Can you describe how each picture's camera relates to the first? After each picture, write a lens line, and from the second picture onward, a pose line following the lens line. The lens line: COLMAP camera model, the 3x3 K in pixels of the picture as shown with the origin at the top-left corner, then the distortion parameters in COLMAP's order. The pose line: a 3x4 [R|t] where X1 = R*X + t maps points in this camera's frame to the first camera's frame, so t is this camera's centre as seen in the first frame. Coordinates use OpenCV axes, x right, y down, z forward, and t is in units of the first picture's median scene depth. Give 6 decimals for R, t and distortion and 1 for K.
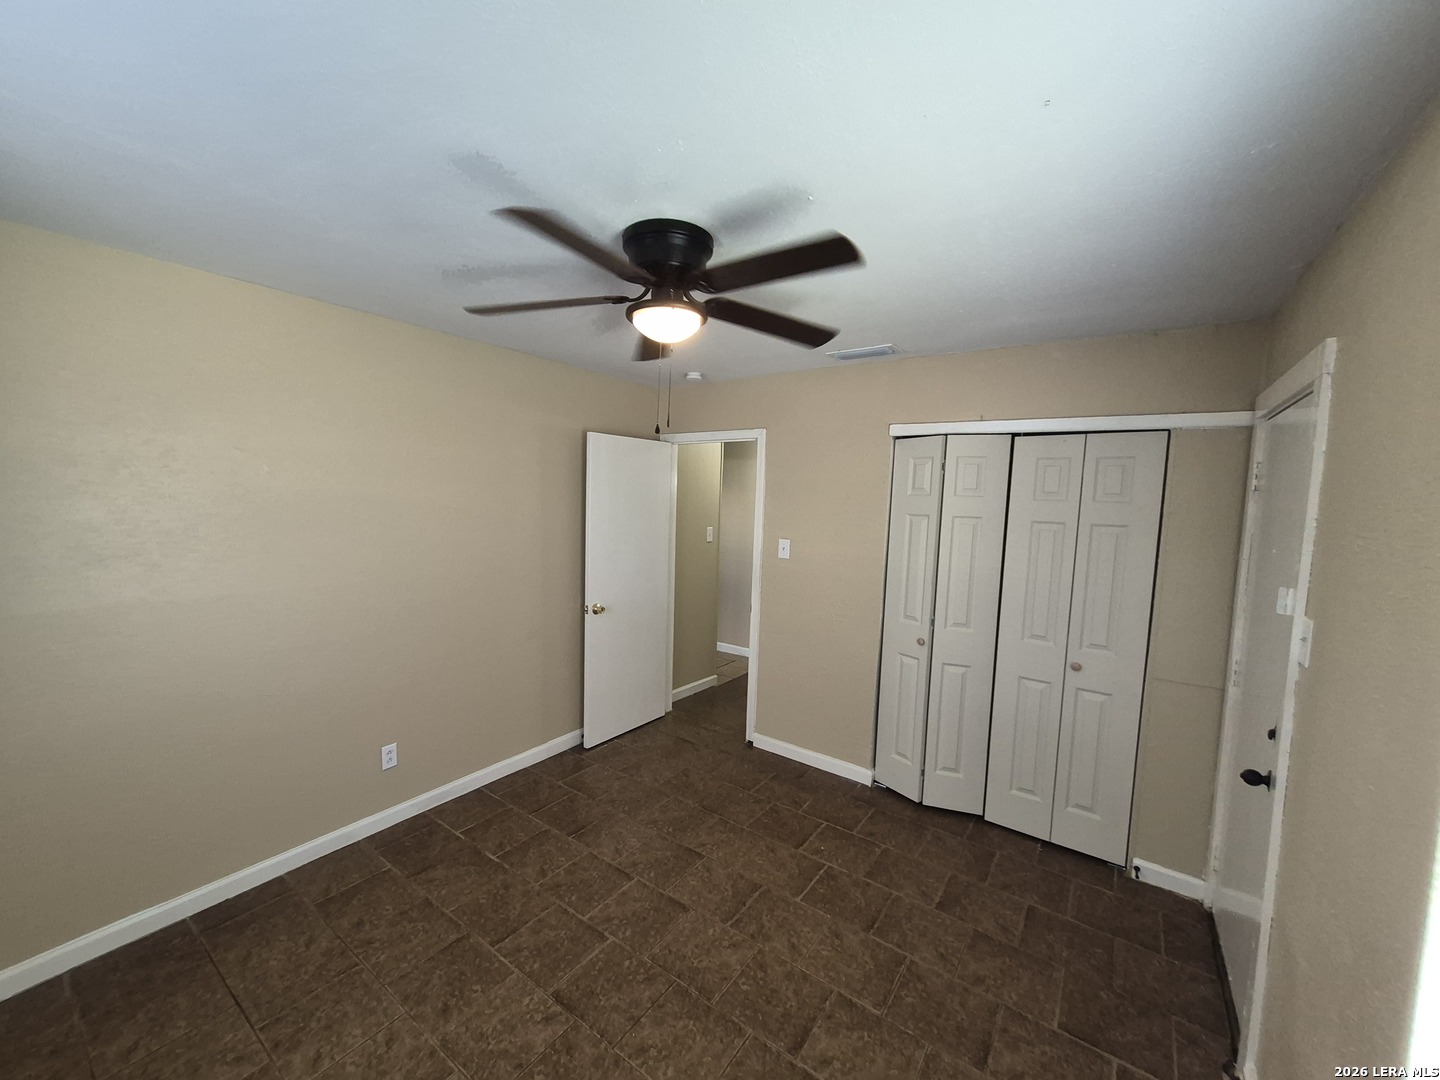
lens RADIAL K [[562.7, 0, 711.7], [0, 562.7, 548.6], [0, 0, 1]] dist [0.004494, -0.000304]
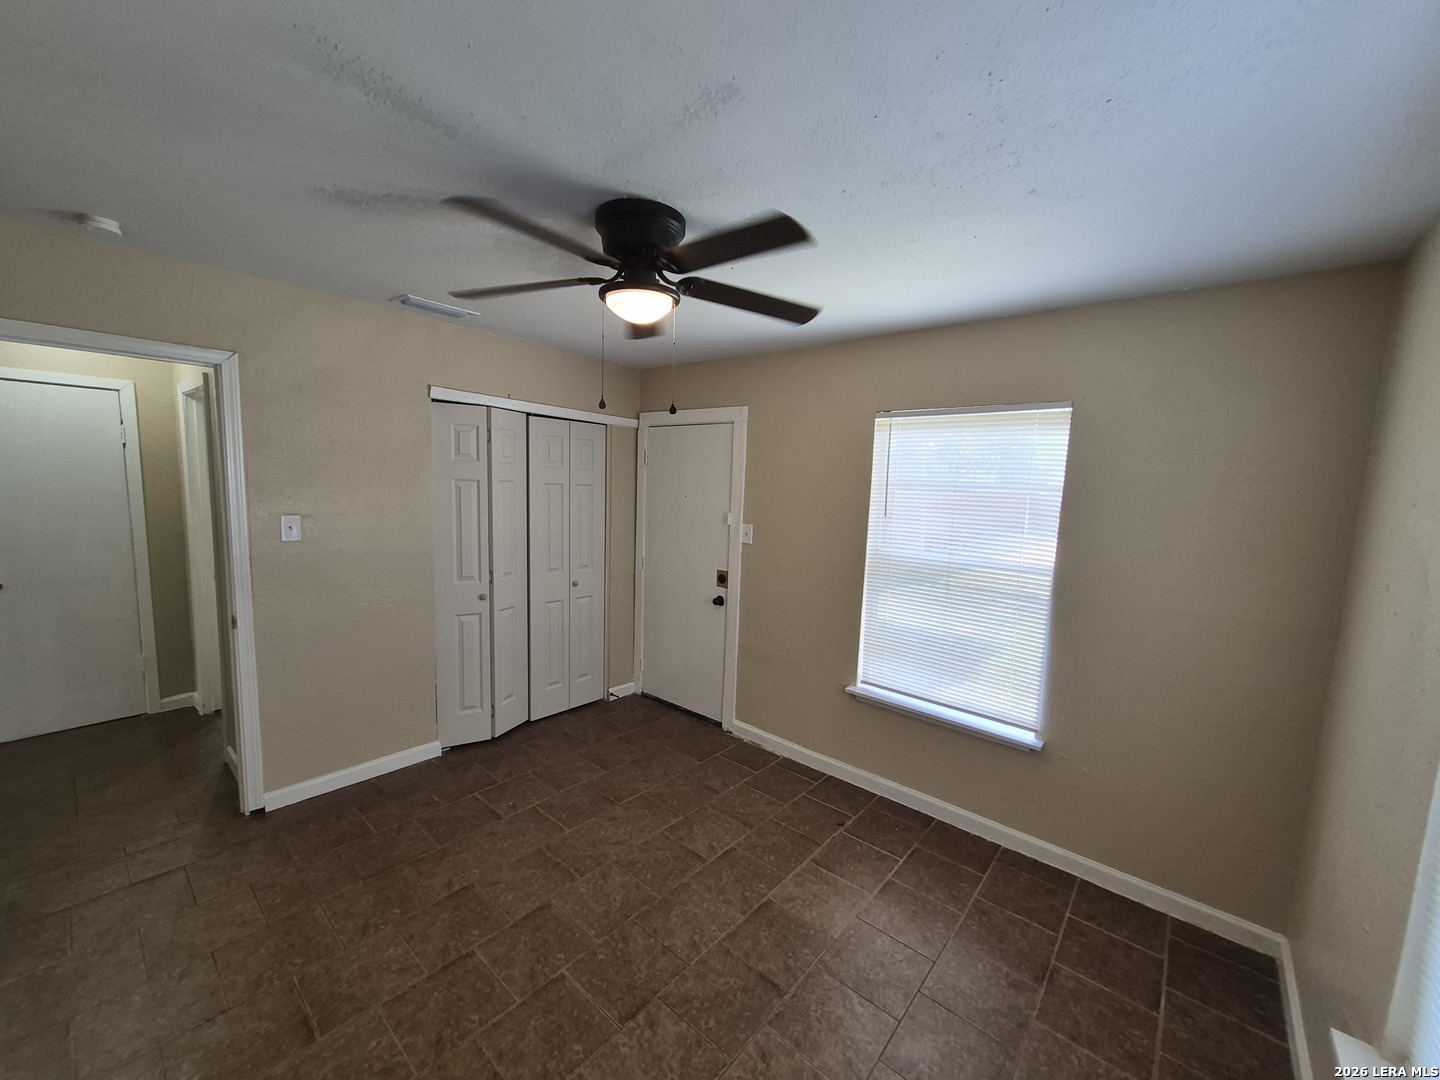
lens RADIAL K [[562.7, 0, 711.7], [0, 562.7, 548.6], [0, 0, 1]] dist [0.004494, -0.000304]
pose [[0.087423, -0.148264, 0.985076, -0.777636], [0.048442, 0.988325, 0.144453, -0.075100], [-0.994993, 0.035091, 0.093584, 0.543392]]
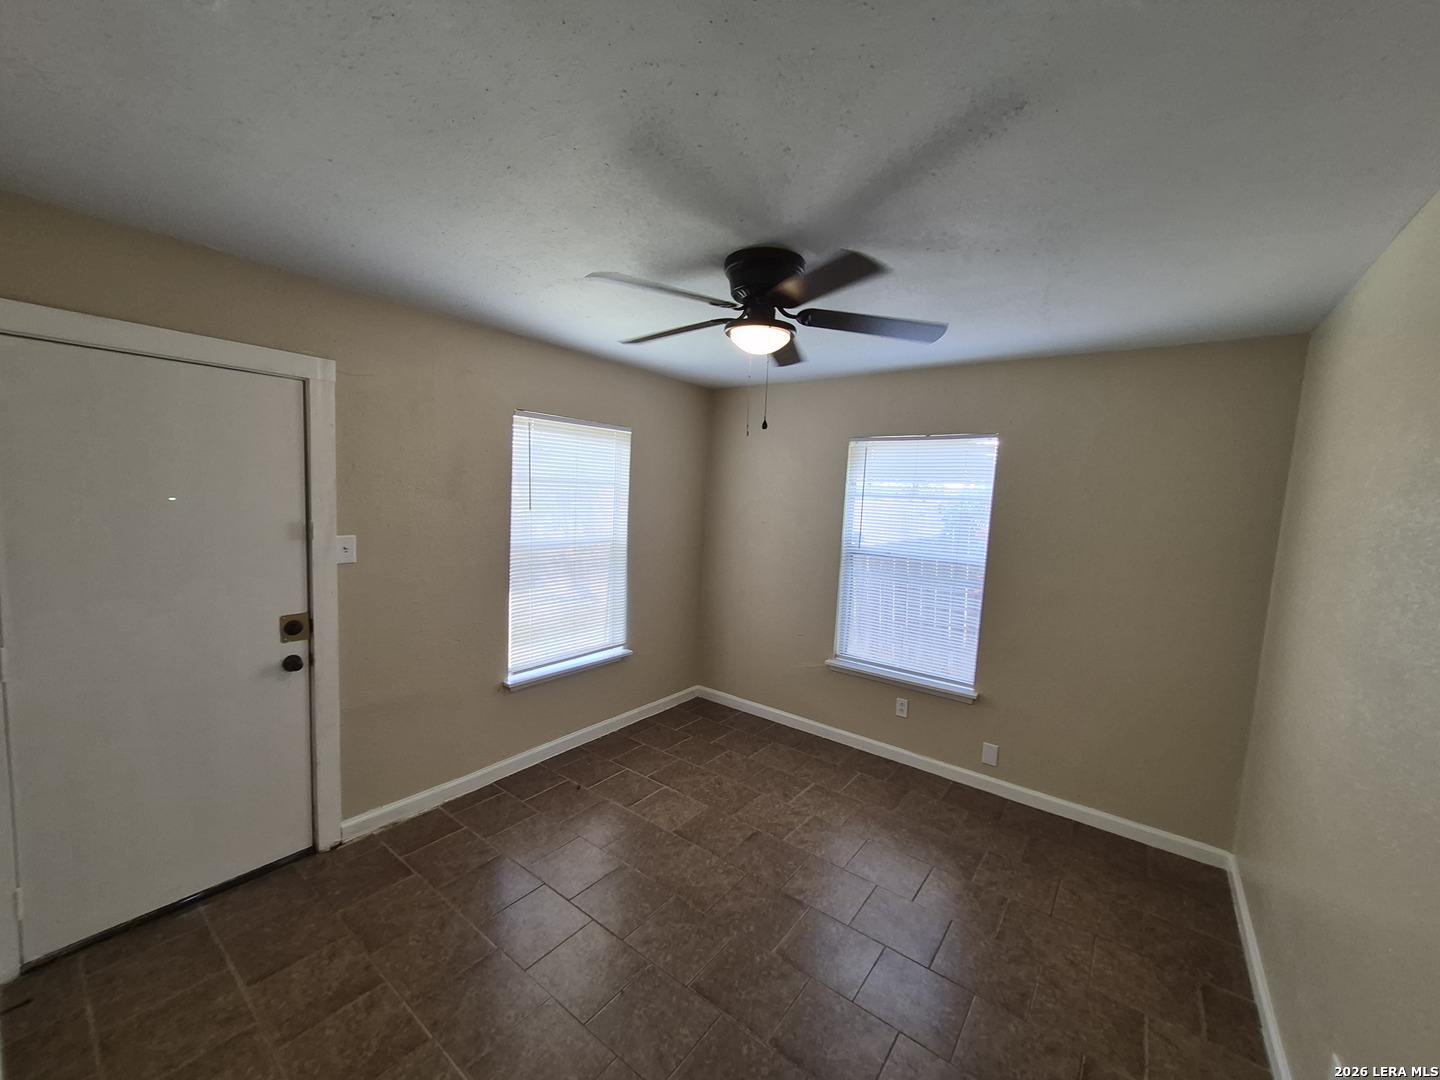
lens RADIAL K [[562.7, 0, 711.7], [0, 562.7, 548.6], [0, 0, 1]] dist [0.004494, -0.000304]
pose [[-0.996593, -0.080322, 0.018711, -0.028531], [-0.075545, 0.980094, 0.183601, -0.129818], [-0.033086, 0.181562, -0.982823, 1.510373]]
